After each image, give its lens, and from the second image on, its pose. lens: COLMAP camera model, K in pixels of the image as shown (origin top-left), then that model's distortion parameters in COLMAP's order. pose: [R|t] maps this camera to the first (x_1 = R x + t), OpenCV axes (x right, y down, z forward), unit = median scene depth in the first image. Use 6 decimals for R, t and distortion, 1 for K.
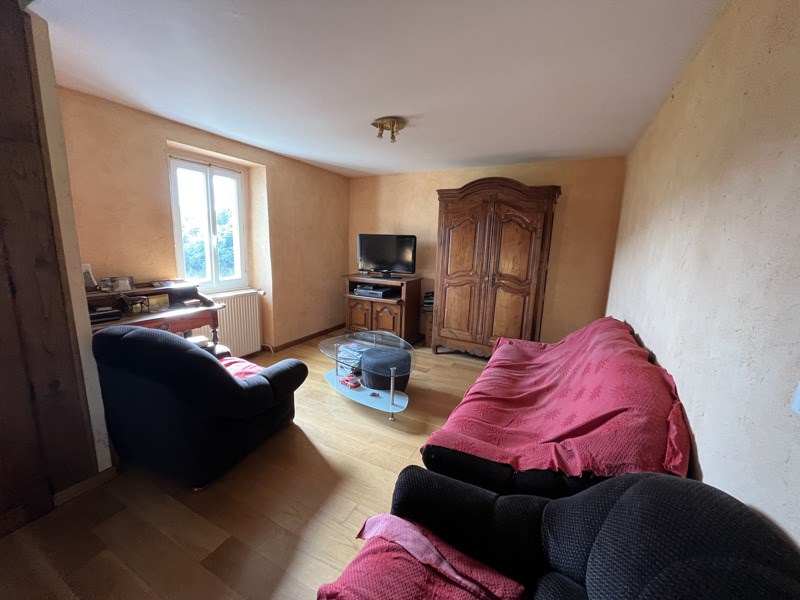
lens RADIAL K [[324.5, 0, 397.8], [0, 324.5, 298.8], [0, 0, 1]] dist [0.000286, 0.000072]
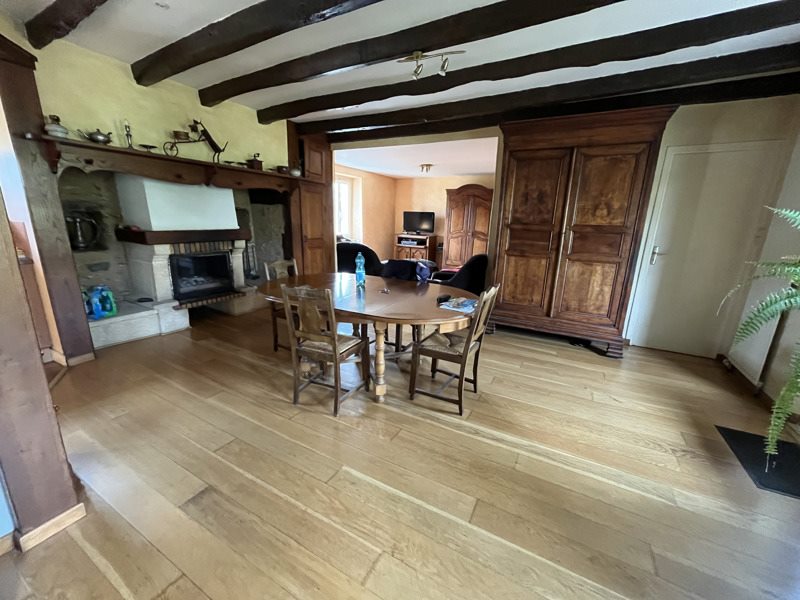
lens RADIAL K [[324.5, 0, 397.8], [0, 324.5, 298.8], [0, 0, 1]] dist [0.000286, 0.000072]
pose [[0.999240, 0.012770, -0.036835, -0.082416], [-0.010391, 0.997891, 0.064077, 0.190654], [0.037575, -0.063646, 0.997265, -0.935302]]
